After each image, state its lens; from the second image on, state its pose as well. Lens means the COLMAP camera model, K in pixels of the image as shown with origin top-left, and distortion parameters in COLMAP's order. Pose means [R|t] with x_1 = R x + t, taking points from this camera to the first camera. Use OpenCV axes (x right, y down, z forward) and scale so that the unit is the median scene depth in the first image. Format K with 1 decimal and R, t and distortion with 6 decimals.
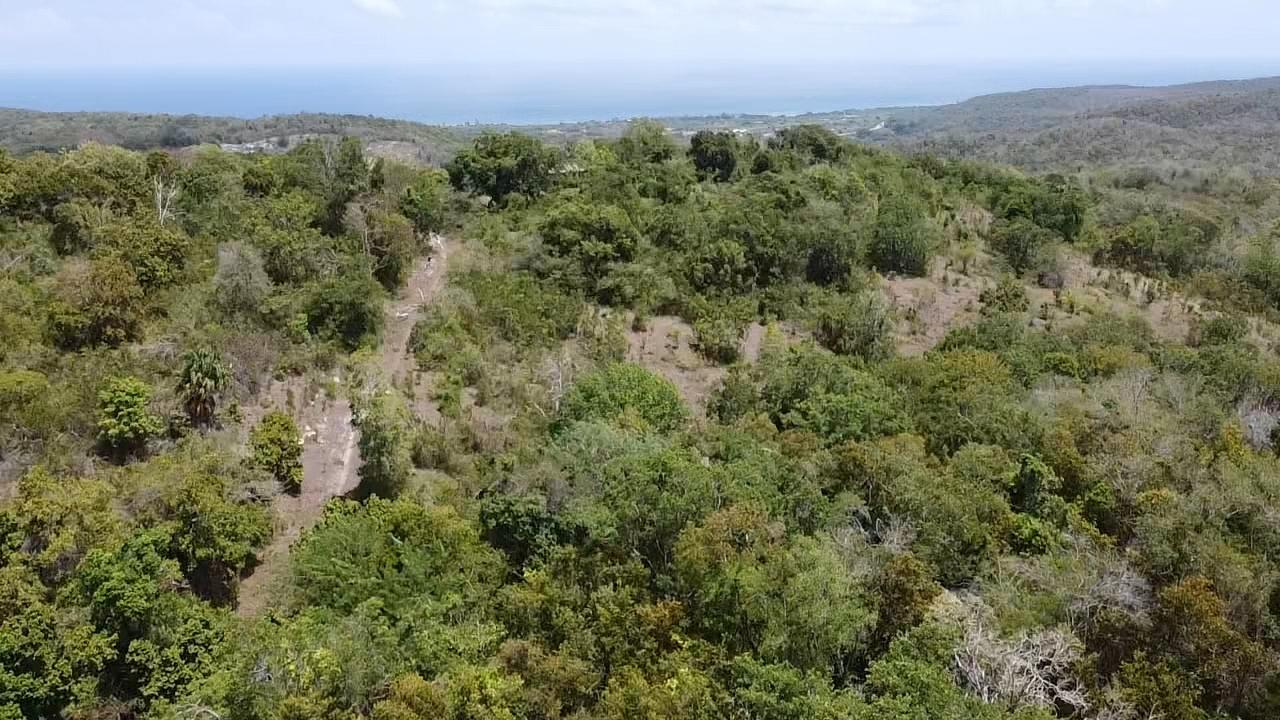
lens RADIAL K [[929.0, 0, 639.1], [0, 929.0, 361.8], [0, 0, 1]] dist [0.003781, -0.005814]
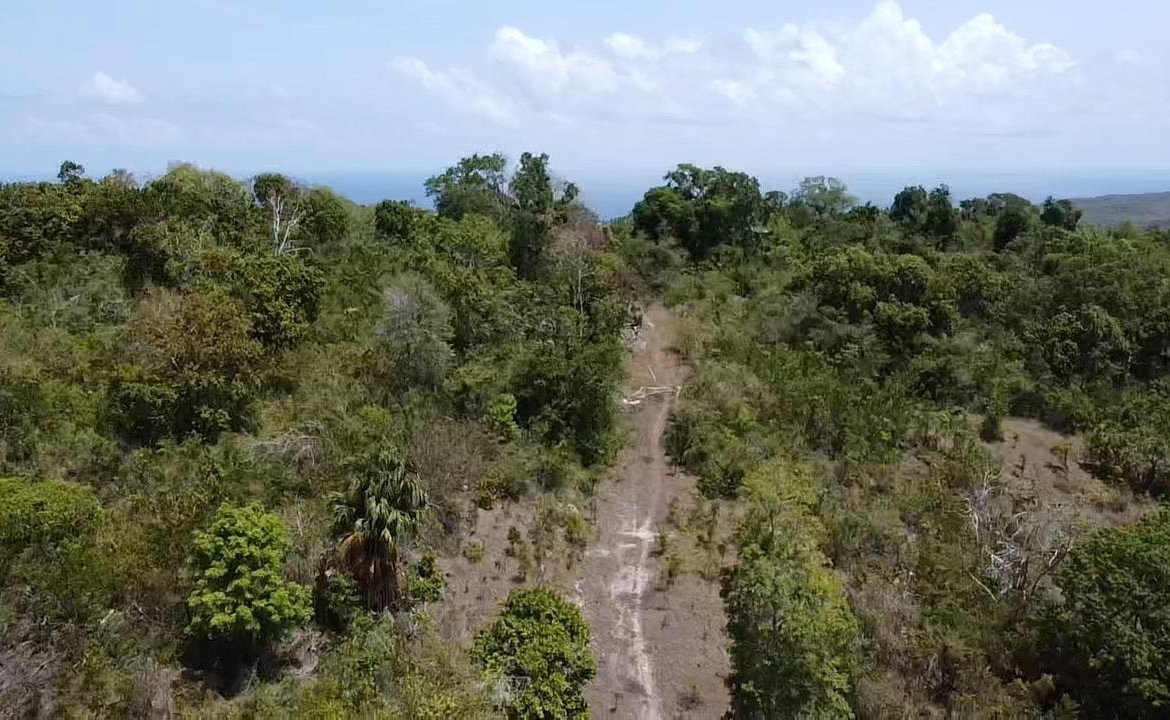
lens RADIAL K [[927.7, 0, 586.1], [0, 927.7, 359.3], [0, 0, 1]] dist [-0.001530, -0.003214]
pose [[0.995459, 0.025541, -0.091696, -0.266063], [-0.035768, 0.993100, -0.111686, -0.009115], [0.088211, 0.114458, 0.989504, 0.418547]]
